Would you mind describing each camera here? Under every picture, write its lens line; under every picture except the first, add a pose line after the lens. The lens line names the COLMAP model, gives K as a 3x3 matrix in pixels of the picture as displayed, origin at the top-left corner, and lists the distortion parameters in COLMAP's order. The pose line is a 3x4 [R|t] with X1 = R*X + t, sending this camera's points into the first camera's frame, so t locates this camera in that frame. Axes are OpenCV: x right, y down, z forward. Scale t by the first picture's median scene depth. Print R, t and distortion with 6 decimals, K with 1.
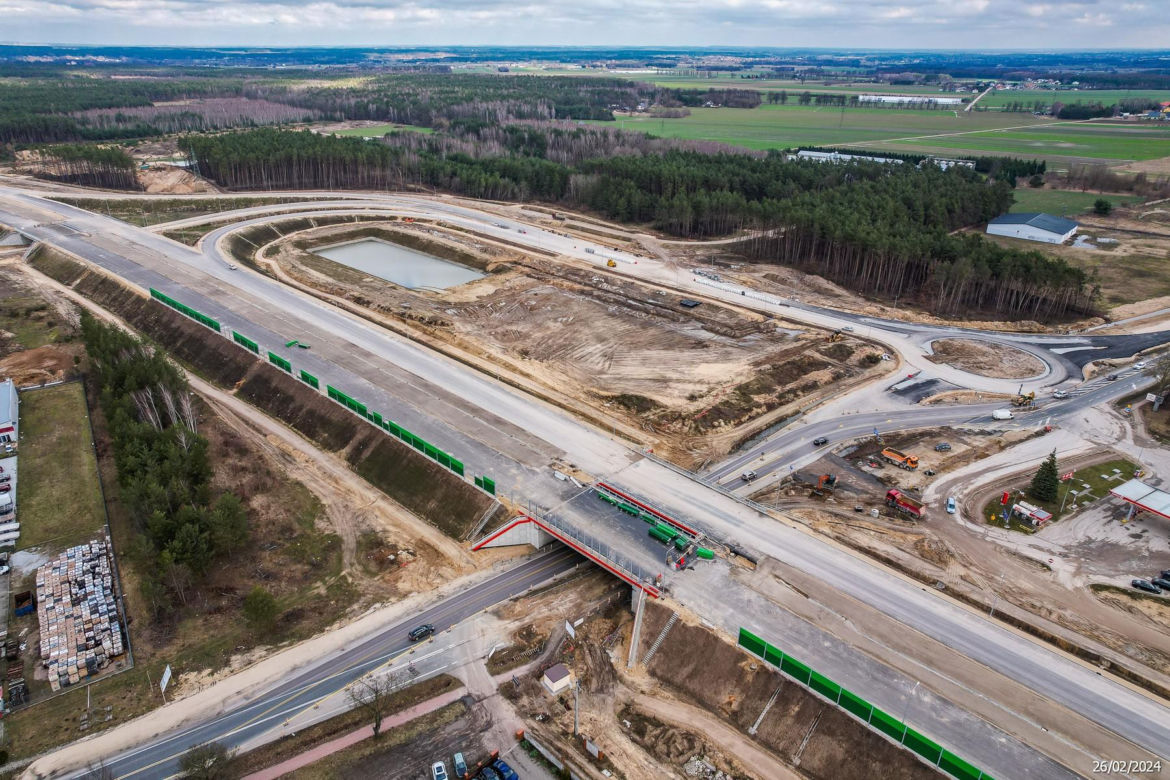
lens RADIAL K [[878.0, 0, 558.9], [0, 878.0, 388.0], [0, 0, 1]] dist [-0.055091, 0.051020]
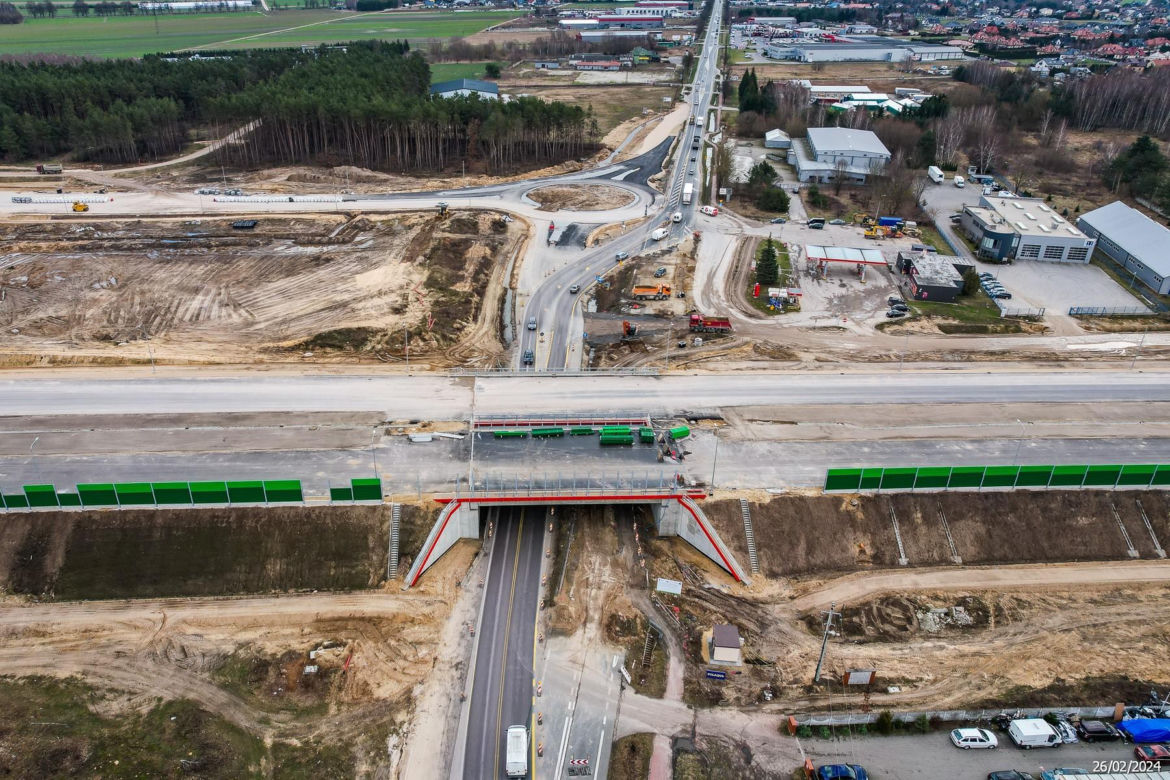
lens RADIAL K [[878.0, 0, 558.9], [0, 878.0, 388.0], [0, 0, 1]] dist [-0.055091, 0.051020]
pose [[0.620624, -0.342238, 0.705478, -0.415917], [0.306697, 0.933993, 0.183286, -0.029287], [-0.721639, 0.102616, 0.684622, 0.469573]]
